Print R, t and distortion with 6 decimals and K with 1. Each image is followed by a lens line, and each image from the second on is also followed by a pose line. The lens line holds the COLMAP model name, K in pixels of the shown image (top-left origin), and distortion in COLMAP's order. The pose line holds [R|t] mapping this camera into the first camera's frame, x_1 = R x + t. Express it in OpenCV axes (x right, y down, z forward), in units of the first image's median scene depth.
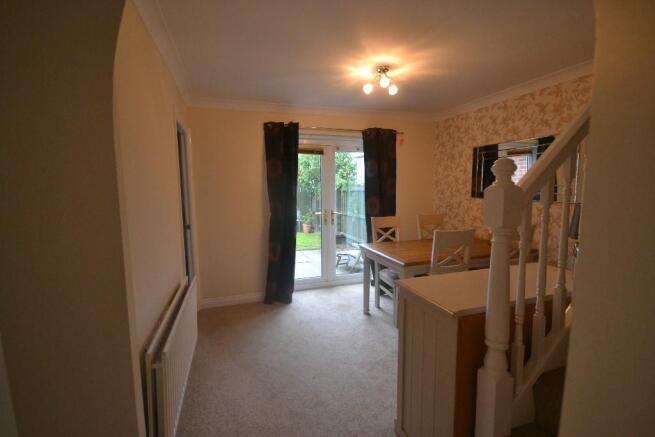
lens RADIAL K [[289.1, 0, 327.5], [0, 289.1, 218.5], [0, 0, 1]] dist [0.001348, -0.000018]
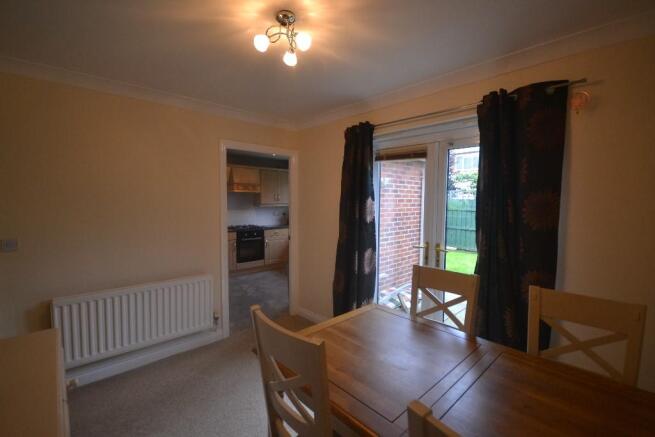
lens RADIAL K [[289.1, 0, 327.5], [0, 289.1, 218.5], [0, 0, 1]] dist [0.001348, -0.000018]
pose [[0.413437, 0.083052, -0.906737, 0.497908], [-0.115052, 0.992615, 0.038459, -0.083410], [0.903235, 0.088421, 0.419938, 0.540001]]
